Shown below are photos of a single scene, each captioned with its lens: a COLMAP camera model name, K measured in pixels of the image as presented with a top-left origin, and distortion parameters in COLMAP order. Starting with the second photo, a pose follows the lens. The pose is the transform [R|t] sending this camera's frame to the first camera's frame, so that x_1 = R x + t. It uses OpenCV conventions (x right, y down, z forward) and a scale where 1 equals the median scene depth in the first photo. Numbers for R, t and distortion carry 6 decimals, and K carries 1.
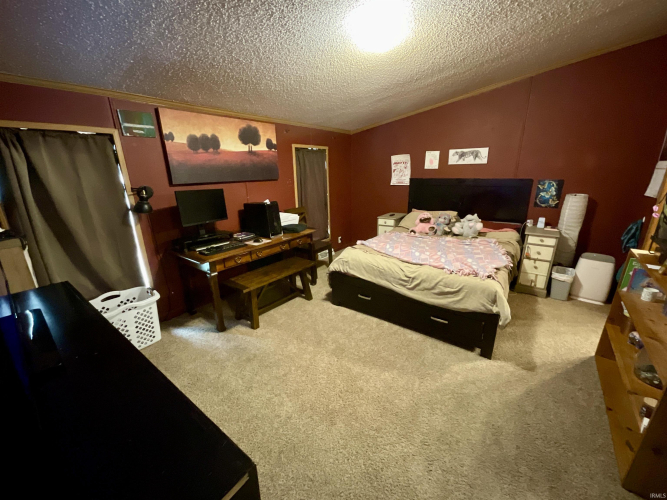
lens RADIAL K [[270.0, 0, 333.5], [0, 270.0, 250.0], [0, 0, 1]] dist [-0.000947, 0.000727]
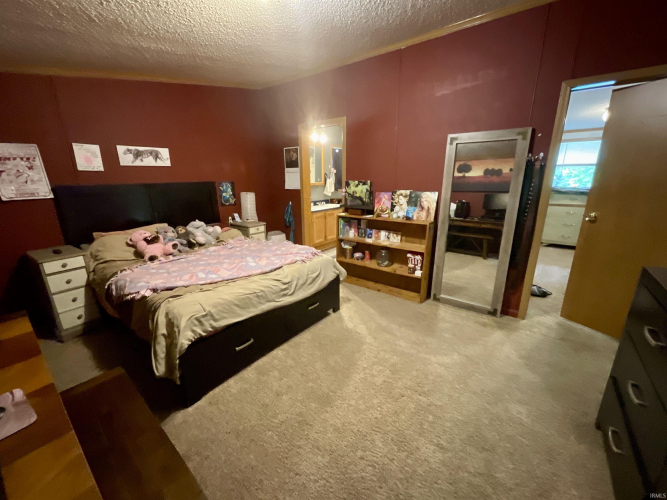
lens RADIAL K [[270.0, 0, 333.5], [0, 270.0, 250.0], [0, 0, 1]] dist [-0.000947, 0.000727]
pose [[0.013392, -0.249509, 0.968280, -0.449317], [0.299252, 0.924982, 0.234214, -0.132771], [-0.954080, 0.286623, 0.087053, 0.586159]]
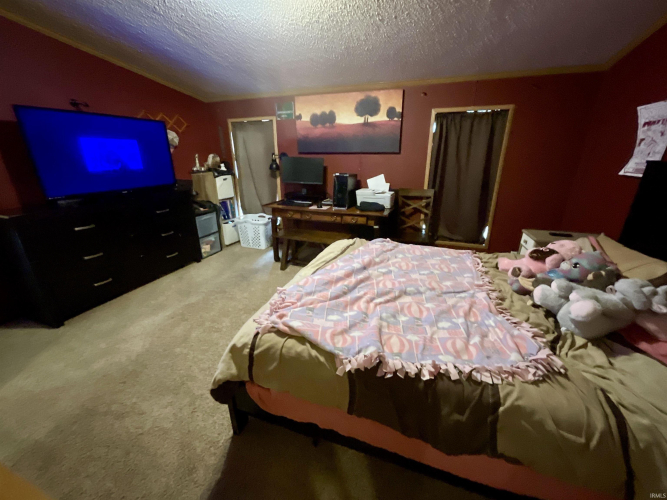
lens RADIAL K [[270.0, 0, 333.5], [0, 270.0, 250.0], [0, 0, 1]] dist [-0.000947, 0.000727]
pose [[0.315424, 0.340666, -0.885694, 0.698444], [-0.276045, 0.925918, 0.257829, -0.149888], [0.907913, 0.163166, 0.386096, 0.568531]]
